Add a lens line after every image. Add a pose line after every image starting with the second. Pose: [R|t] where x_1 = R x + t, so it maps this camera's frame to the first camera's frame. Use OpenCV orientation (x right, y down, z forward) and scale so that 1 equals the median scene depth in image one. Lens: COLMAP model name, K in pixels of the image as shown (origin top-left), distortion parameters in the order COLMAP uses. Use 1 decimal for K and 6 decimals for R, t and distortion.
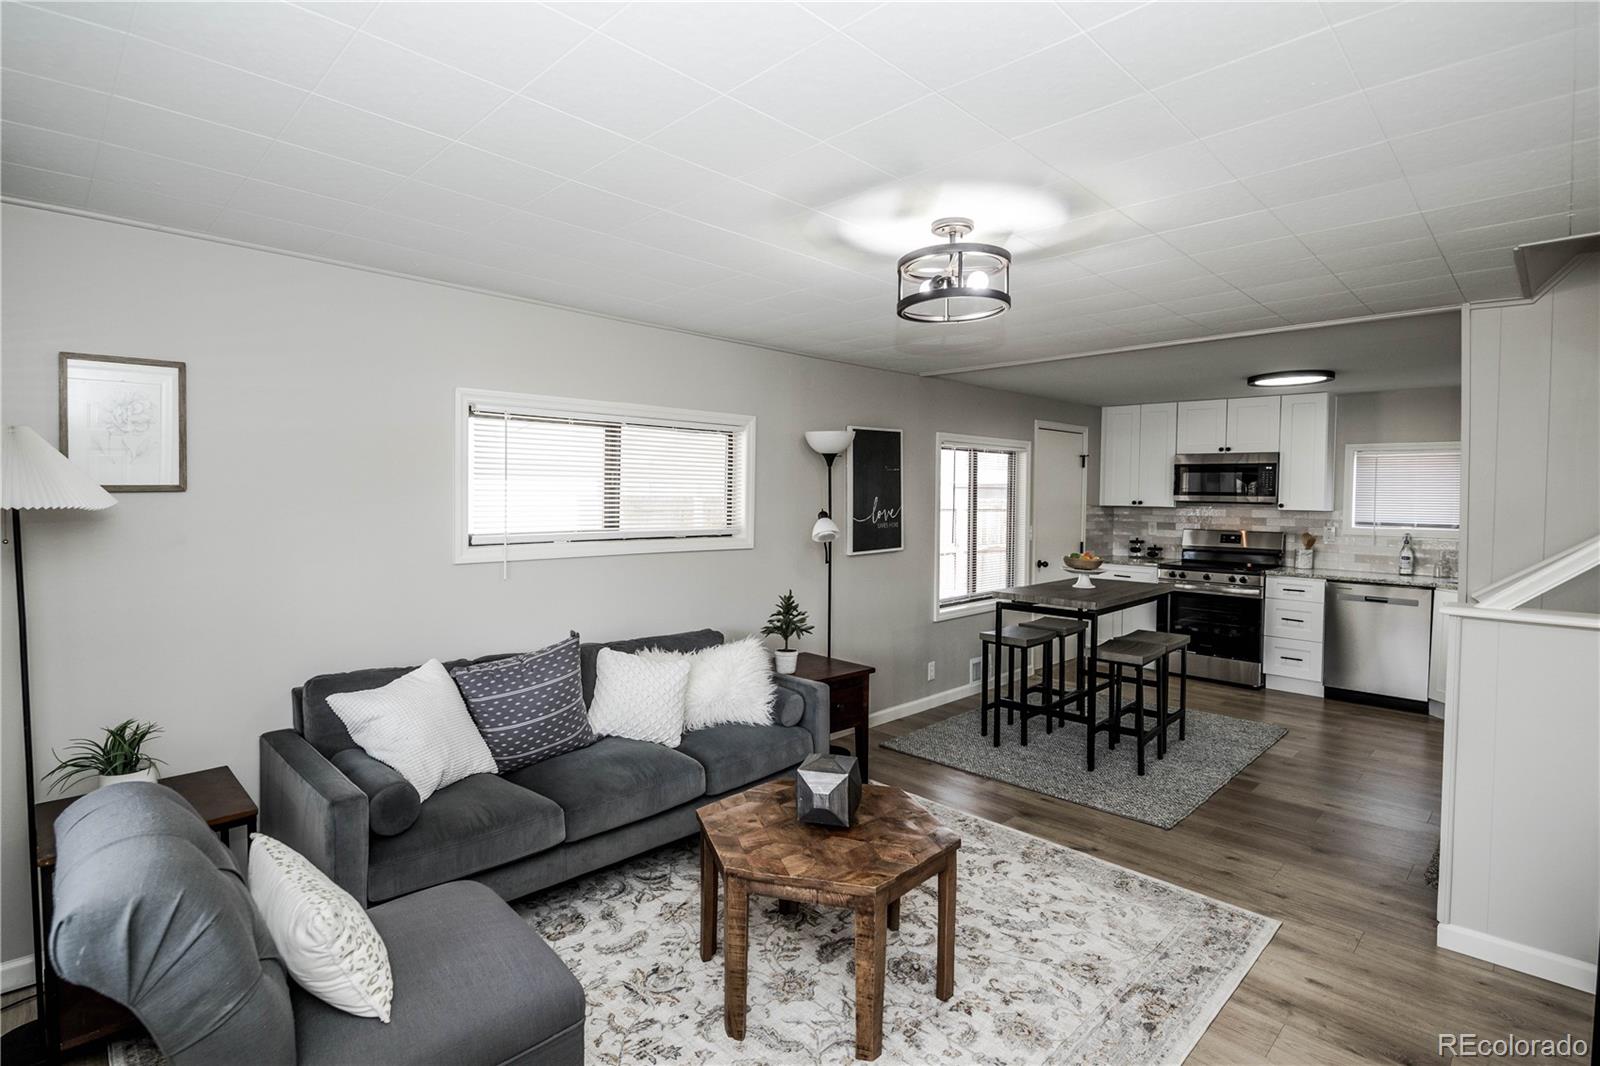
lens RADIAL K [[788.3, 0, 767.8], [0, 788.3, 512.6], [0, 0, 1]] dist [-0.000348, -0.006717]
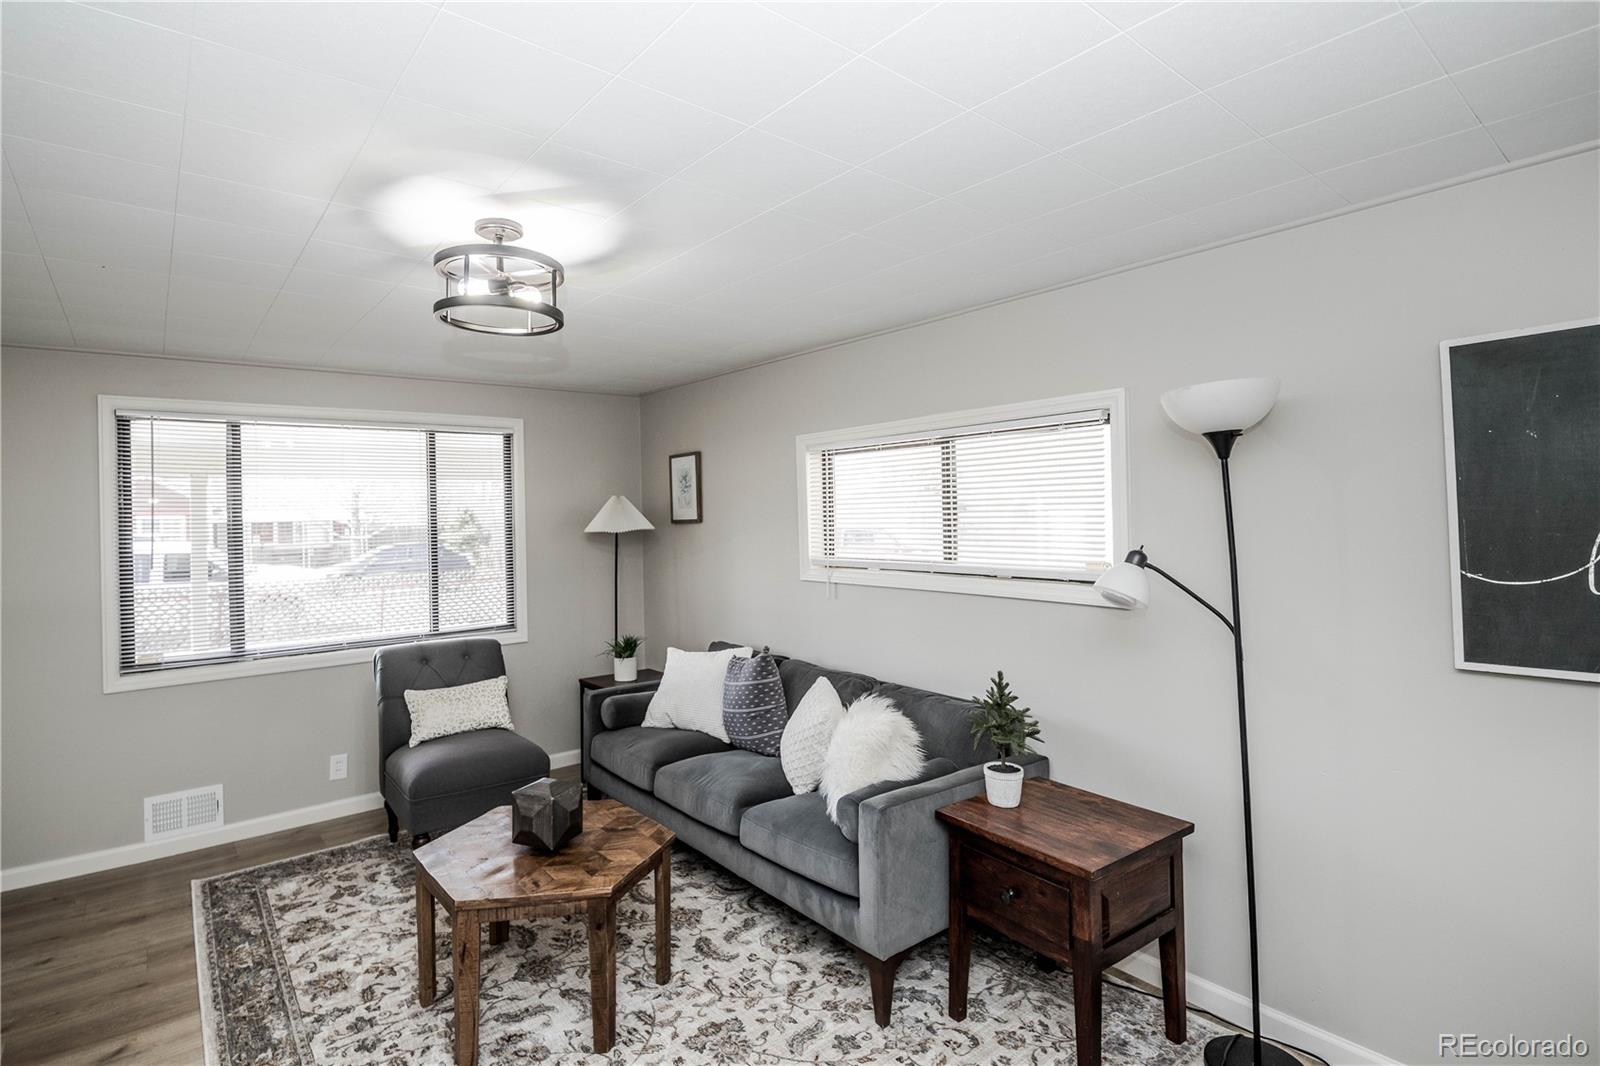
lens RADIAL K [[788.3, 0, 759.2], [0, 788.3, 520.4], [0, 0, 1]] dist [-0.000348, -0.006717]
pose [[-0.122210, -0.000395, -0.992504, 0.500393], [-0.006174, 0.999981, 0.000362, -0.016229], [0.992485, 0.006172, -0.122210, 0.658620]]
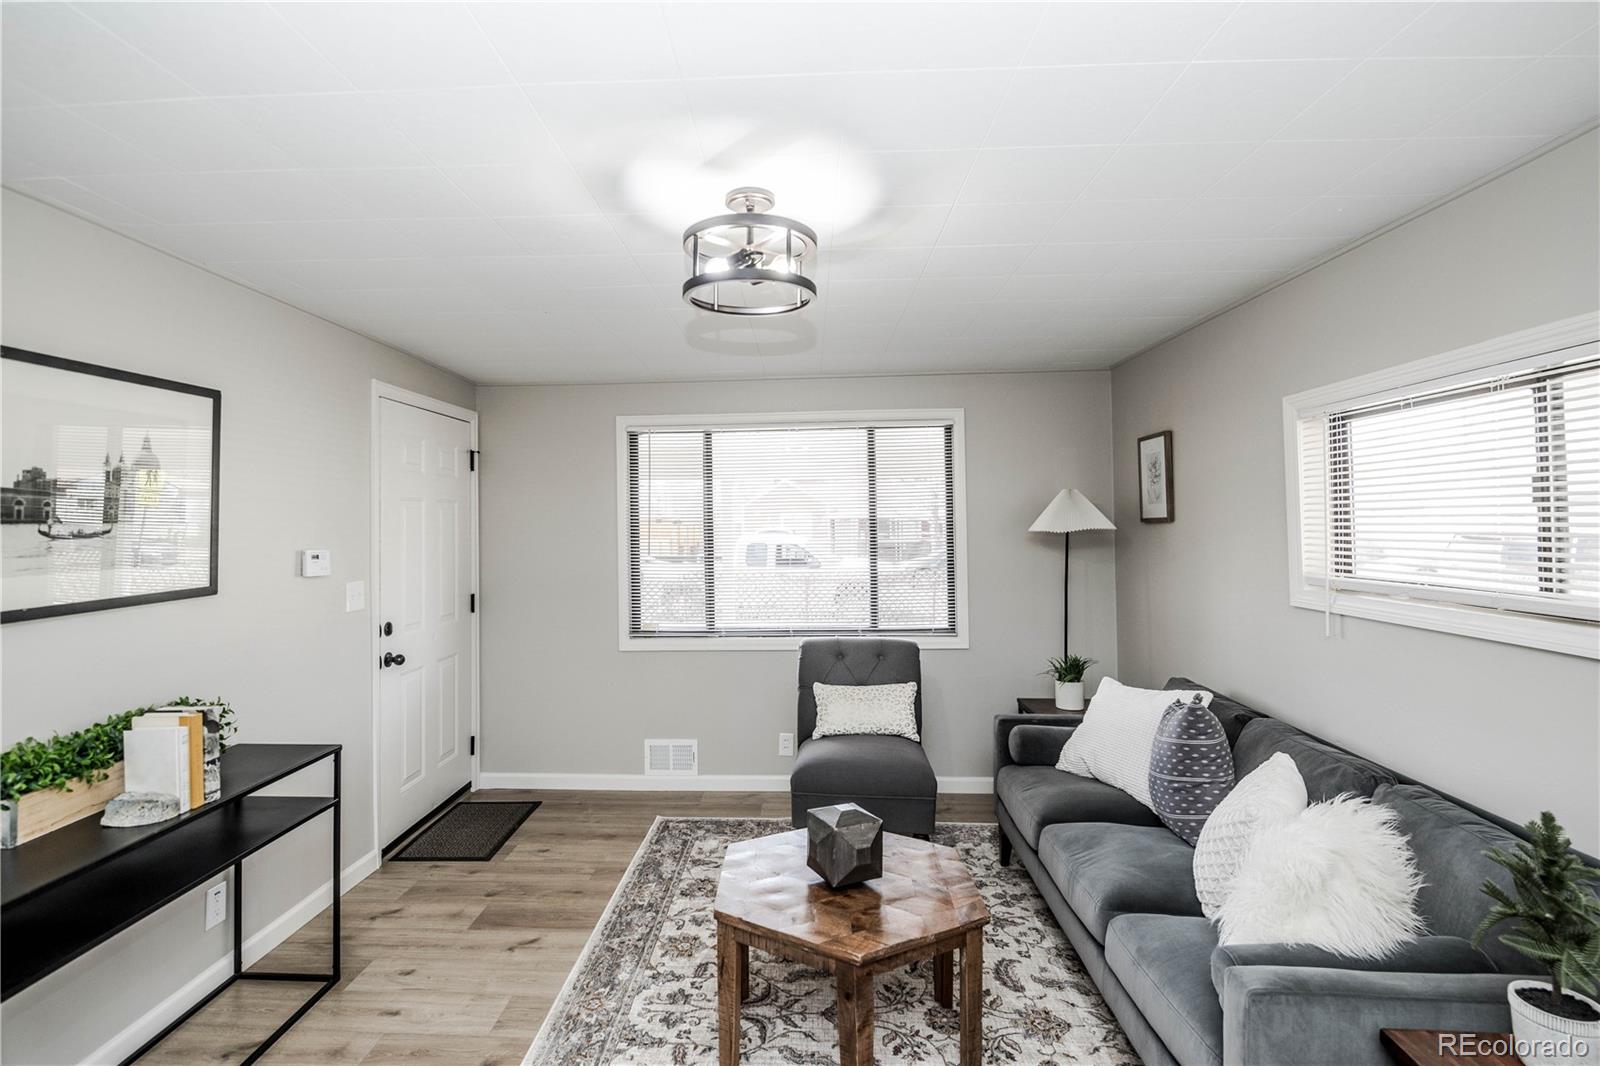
lens RADIAL K [[788.3, 0, 756.0], [0, 788.3, 515.5], [0, 0, 1]] dist [-0.000348, -0.006717]
pose [[-0.750160, -0.008750, -0.661198, 0.358990], [-0.013422, 0.999908, 0.001996, -0.015117], [0.661120, 0.010372, -0.750208, 0.760619]]
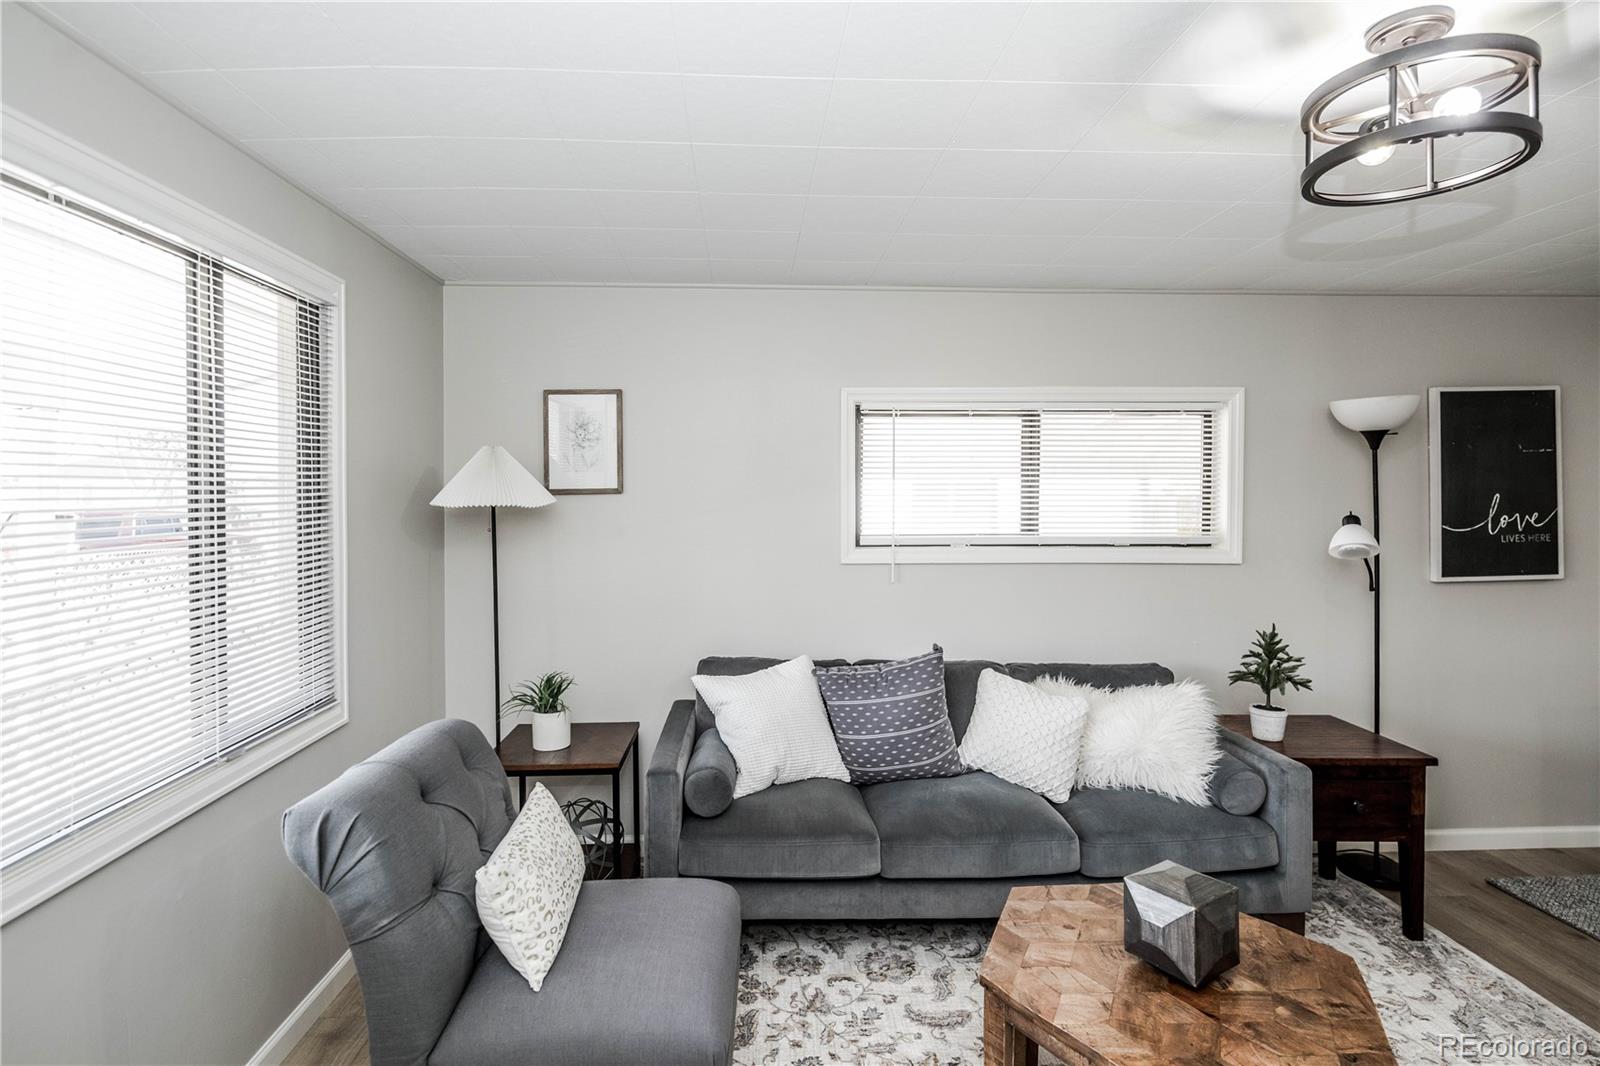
lens RADIAL K [[788.3, 0, 767.5], [0, 788.3, 503.7], [0, 0, 1]] dist [-0.000348, -0.006717]
pose [[0.734007, -0.000555, -0.679141, 0.131152], [-0.008746, 0.999909, -0.010269, -0.000010], [0.679085, 0.013477, 0.733936, 0.119546]]
